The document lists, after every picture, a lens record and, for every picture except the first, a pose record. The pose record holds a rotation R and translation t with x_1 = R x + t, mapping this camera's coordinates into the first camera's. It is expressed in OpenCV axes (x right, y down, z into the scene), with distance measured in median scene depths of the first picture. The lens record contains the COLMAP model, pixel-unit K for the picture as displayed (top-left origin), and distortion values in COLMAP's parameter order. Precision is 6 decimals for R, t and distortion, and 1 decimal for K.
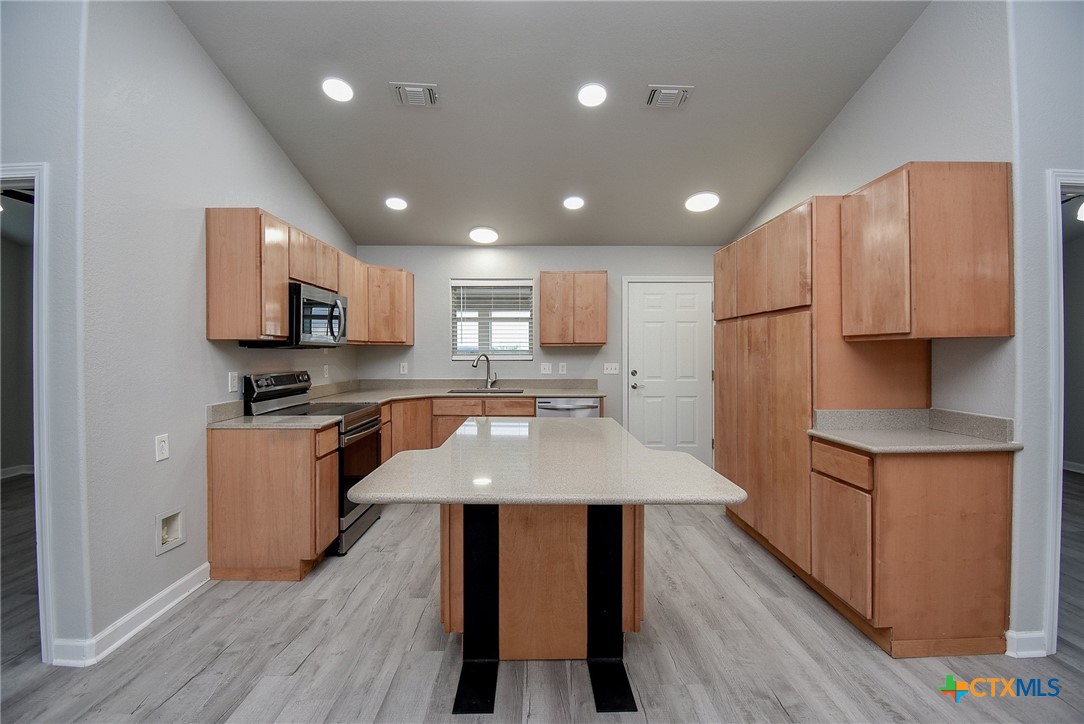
lens RADIAL K [[478.6, 0, 540.8], [0, 478.6, 354.9], [0, 0, 1]] dist [0.020346, -0.025016]
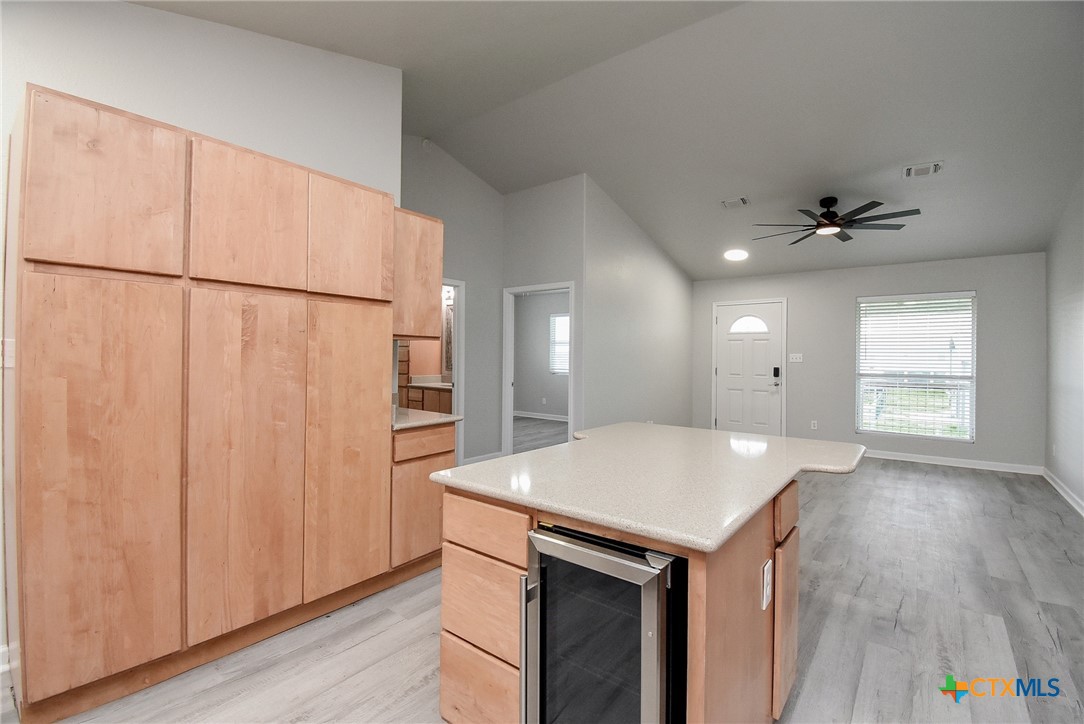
lens RADIAL K [[485.4, 0, 542.0], [0, 485.4, 353.5], [0, 0, 1]] dist [0.017708, -0.025419]
pose [[-0.779310, -0.003386, 0.626629, -0.209642], [-0.007680, 0.999962, -0.004148, 0.003703], [-0.626591, -0.008045, -0.779307, 1.035777]]
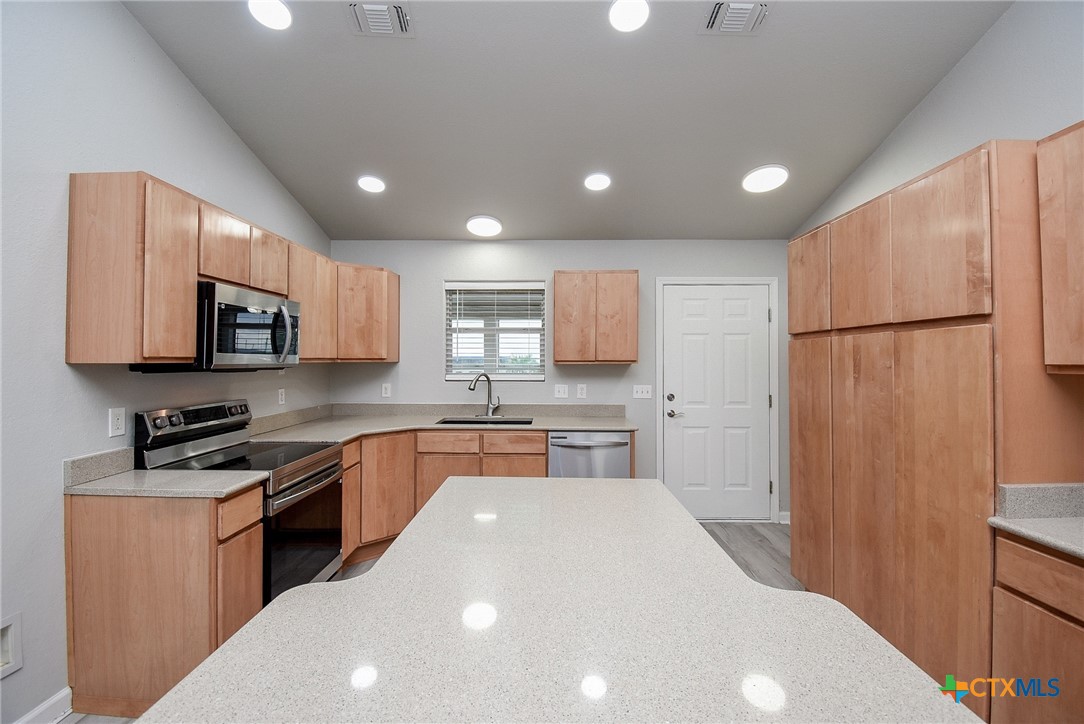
lens RADIAL K [[485.4, 0, 542.0], [0, 485.4, 353.5], [0, 0, 1]] dist [0.017708, -0.025419]
pose [[0.999639, 0.003172, -0.026696, 0.000895], [-0.003693, 0.999803, -0.019489, -0.025510], [0.026629, 0.019581, 0.999454, 0.237297]]
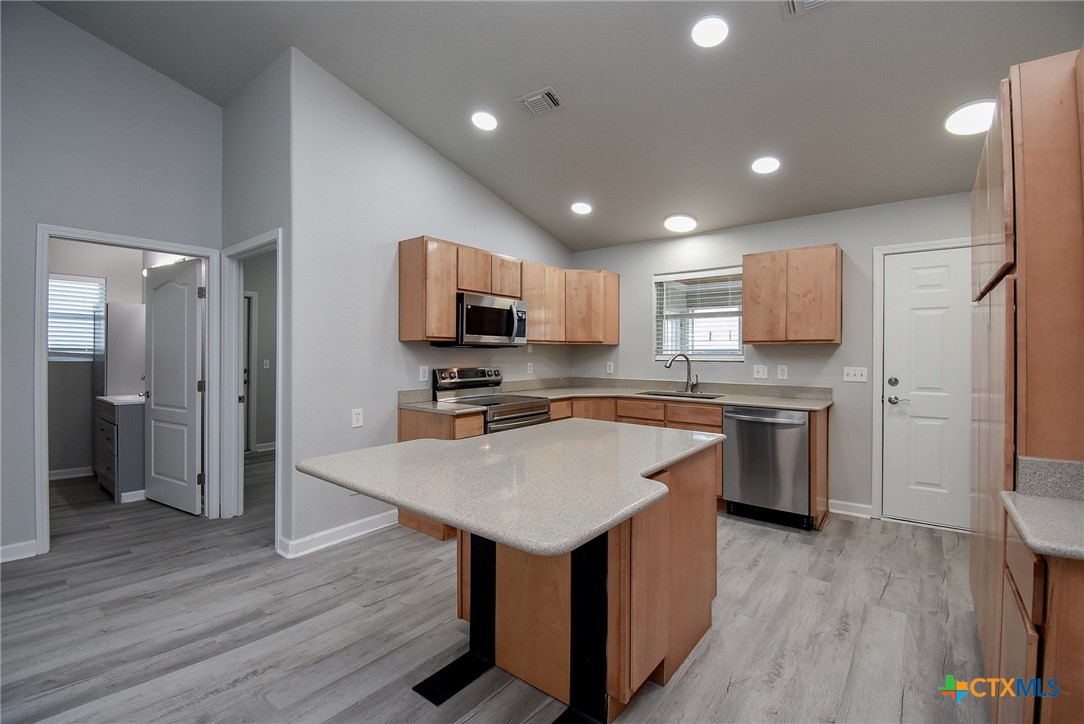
lens RADIAL K [[478.6, 0, 540.8], [0, 478.6, 354.9], [0, 0, 1]] dist [0.020346, -0.025016]
pose [[0.775796, 0.006352, -0.630952, 0.316882], [-0.007599, 0.999971, 0.000725, 0.002058], [0.630938, 0.004232, 0.775822, 0.158241]]
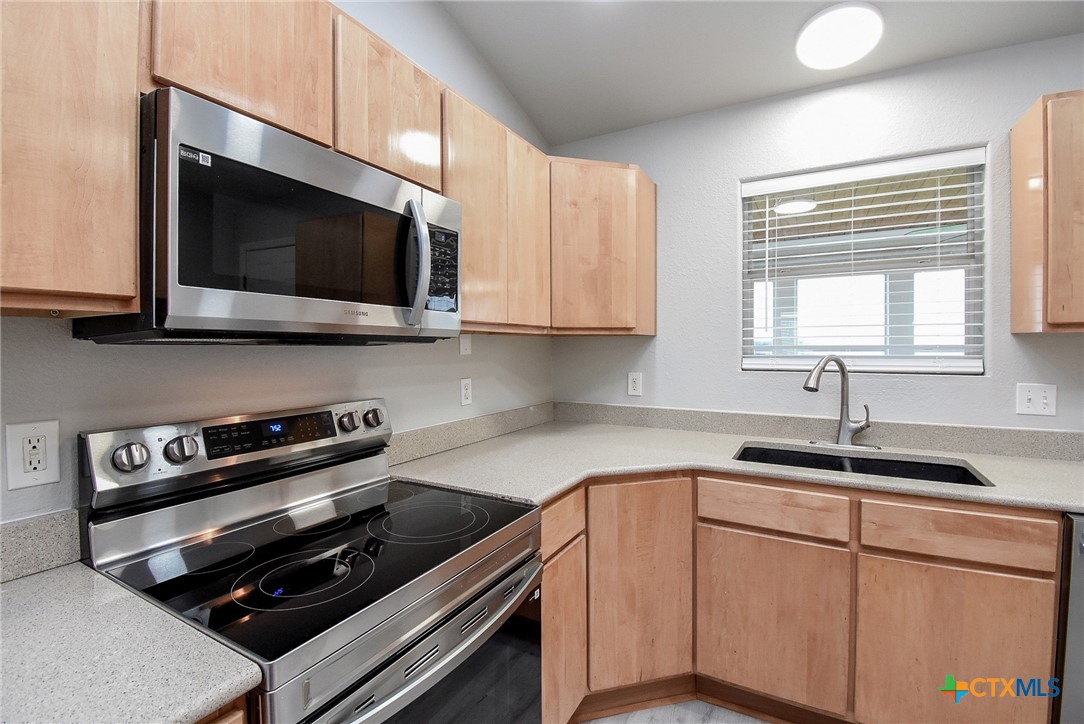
lens RADIAL K [[485.4, 0, 542.0], [0, 485.4, 353.5], [0, 0, 1]] dist [0.017708, -0.025419]
pose [[0.865783, 0.006234, -0.500381, -0.161172], [-0.002168, 0.999960, 0.008707, -0.008939], [0.500415, -0.006454, 0.865762, 0.698233]]
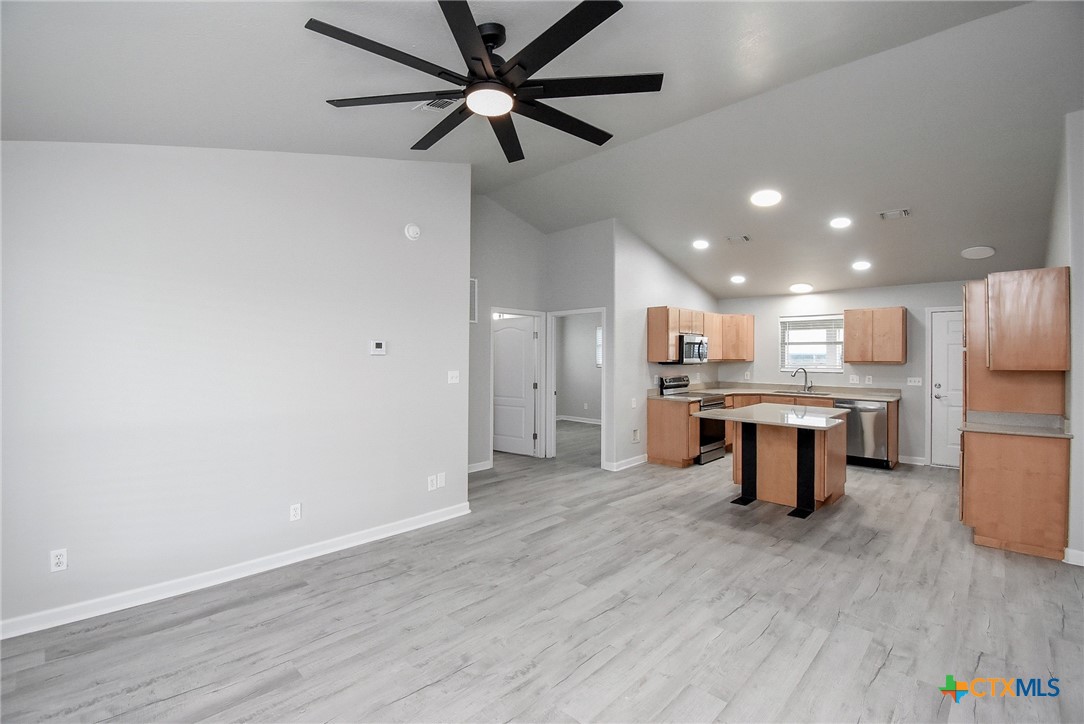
lens RADIAL K [[478.6, 0, 540.8], [0, 478.6, 354.9], [0, 0, 1]] dist [0.020346, -0.025016]
pose [[0.714034, 0.003556, -0.700102, 0.436592], [-0.008356, 0.999959, -0.003442, -0.038176], [0.700061, 0.008308, 0.714034, -0.783879]]
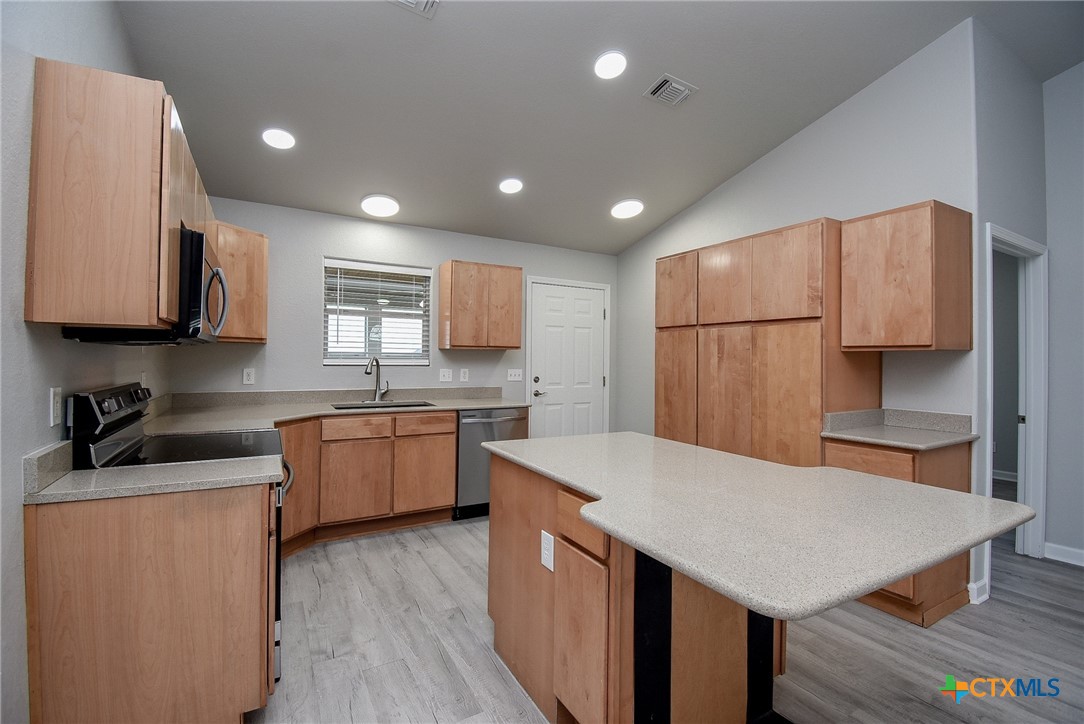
lens RADIAL K [[478.6, 0, 540.8], [0, 478.6, 354.9], [0, 0, 1]] dist [0.020346, -0.025016]
pose [[0.873707, 0.015279, 0.486213, -0.336664], [-0.010439, 0.999865, -0.012660, 0.001471], [-0.486341, 0.005986, 0.873749, 0.234884]]
